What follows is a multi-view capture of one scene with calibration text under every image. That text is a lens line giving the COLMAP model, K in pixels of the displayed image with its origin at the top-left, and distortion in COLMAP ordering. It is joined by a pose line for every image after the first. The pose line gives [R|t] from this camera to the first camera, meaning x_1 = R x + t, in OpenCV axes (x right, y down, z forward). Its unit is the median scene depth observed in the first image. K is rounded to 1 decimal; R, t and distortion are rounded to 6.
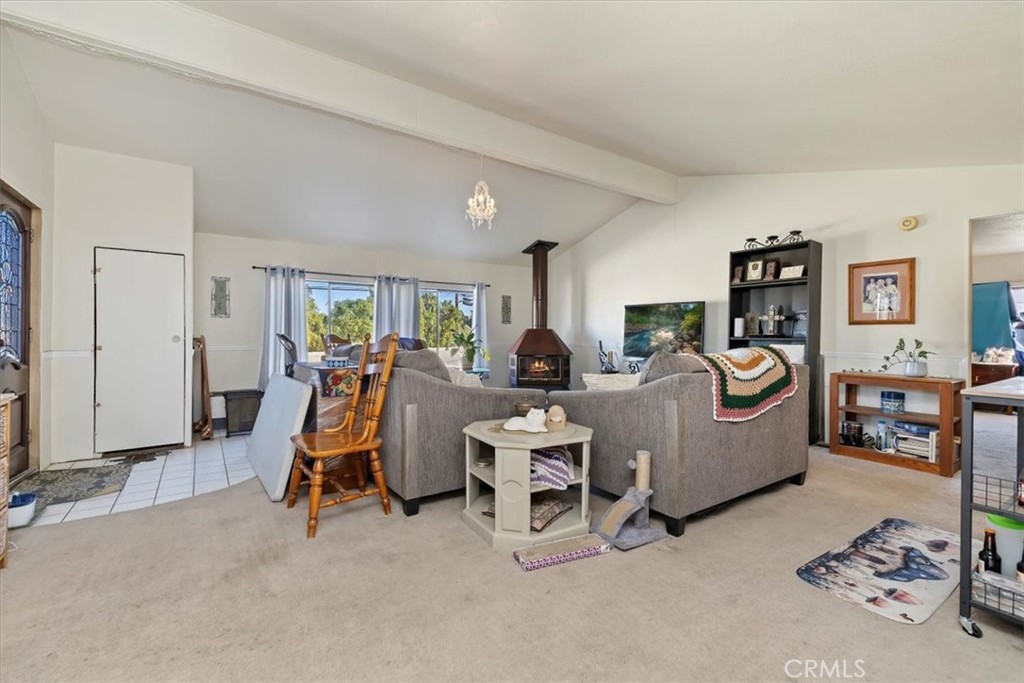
lens RADIAL K [[437.3, 0, 503.8], [0, 437.3, 337.6], [0, 0, 1]] dist [0.003500, -0.000627]
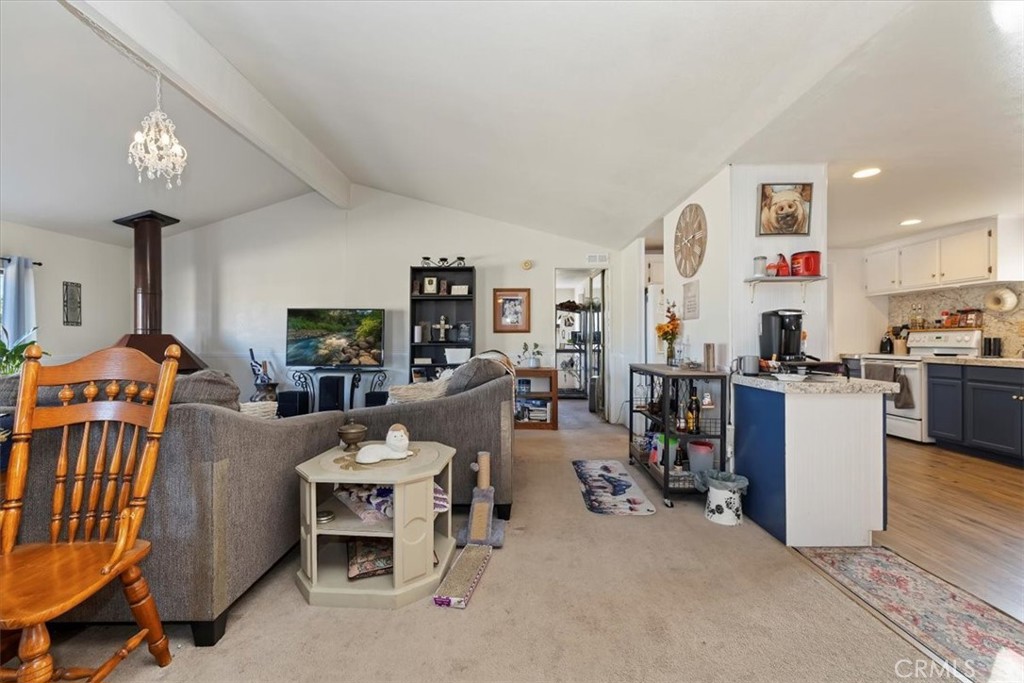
lens RADIAL K [[437.3, 0, 505.2], [0, 437.3, 340.7], [0, 0, 1]] dist [0.003500, -0.000627]
pose [[0.569580, -0.008423, 0.821893, -0.277138], [0.012526, 0.999920, 0.001568, -0.006115], [-0.821841, 0.009402, 0.569640, 0.184339]]
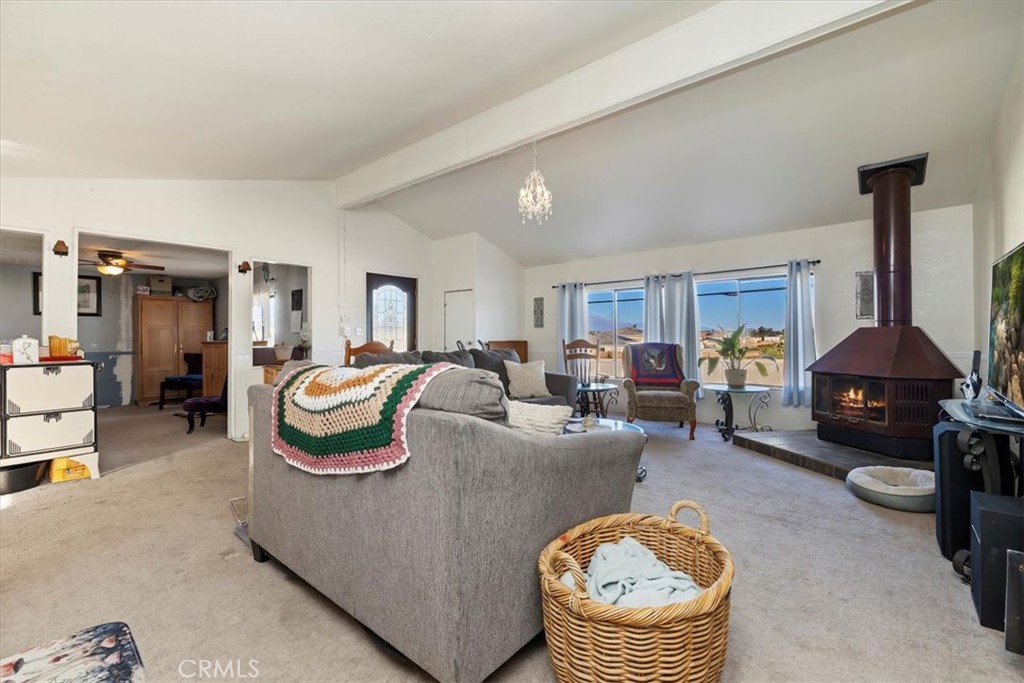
lens RADIAL K [[437.3, 0, 519.4], [0, 437.3, 339.3], [0, 0, 1]] dist [0.003500, -0.000627]
pose [[0.287272, -0.003449, -0.957843, 0.745283], [-0.001270, 0.999991, -0.003982, -0.004104], [0.957848, 0.002361, 0.287265, 0.652119]]
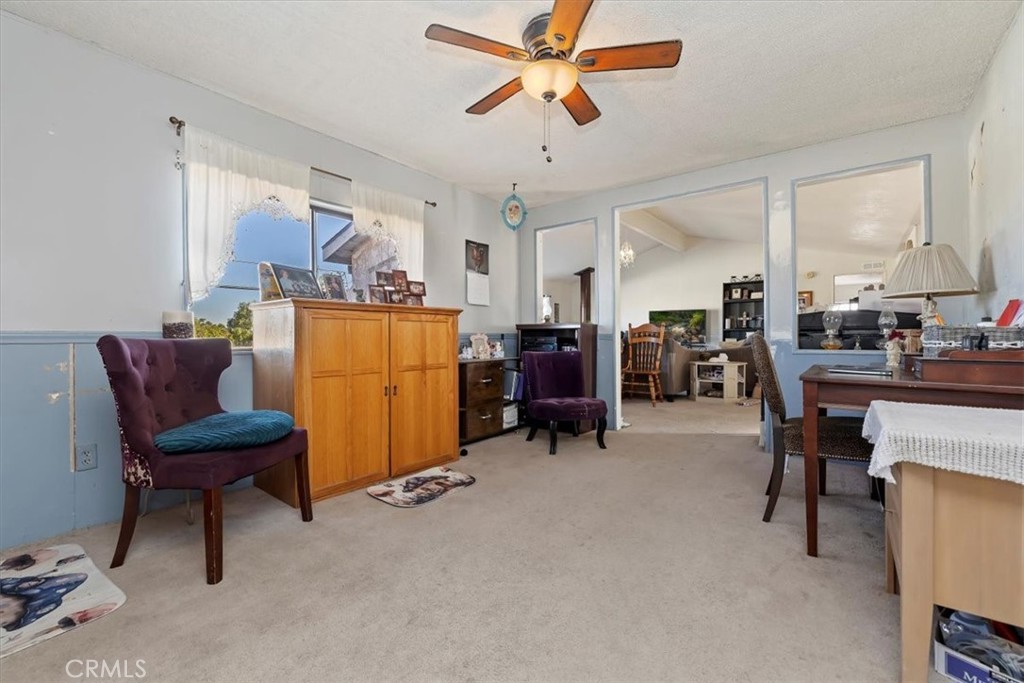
lens RADIAL K [[437.3, 0, 516.4], [0, 437.3, 339.0], [0, 0, 1]] dist [0.003500, -0.000627]
pose [[0.945746, -0.007104, 0.324829, -0.970382], [0.009289, 0.999943, -0.005176, 0.044997], [-0.324774, 0.007913, 0.945759, -0.491191]]
